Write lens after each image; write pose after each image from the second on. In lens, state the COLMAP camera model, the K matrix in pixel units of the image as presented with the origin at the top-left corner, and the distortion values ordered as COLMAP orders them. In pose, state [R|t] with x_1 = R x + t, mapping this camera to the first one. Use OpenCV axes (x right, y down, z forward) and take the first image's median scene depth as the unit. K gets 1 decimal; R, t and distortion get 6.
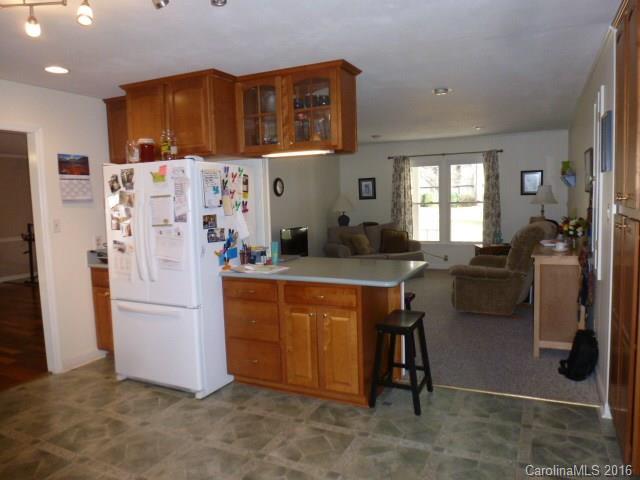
lens RADIAL K [[452.9, 0, 318.5], [0, 452.9, 241.7], [0, 0, 1]] dist [-0.050339, 0.001351]
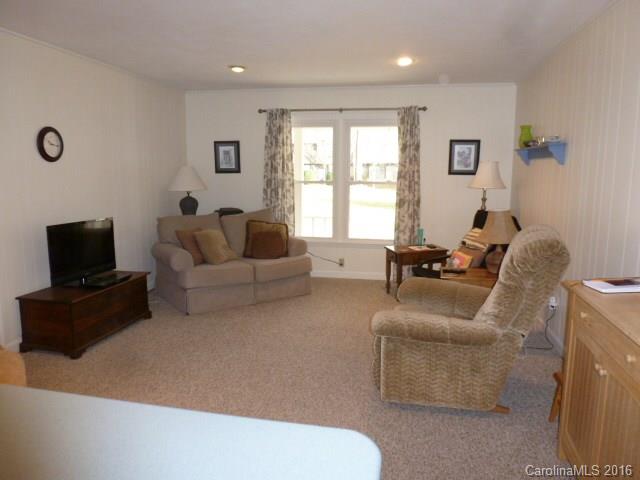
lens RADIAL K [[452.9, 0, 326.0], [0, 452.9, 243.8], [0, 0, 1]] dist [-0.050339, 0.001351]
pose [[0.960218, -0.005728, 0.279192, 0.066609], [-0.010073, 0.998428, 0.055129, -0.030834], [-0.279069, -0.055748, 0.958652, 0.347533]]
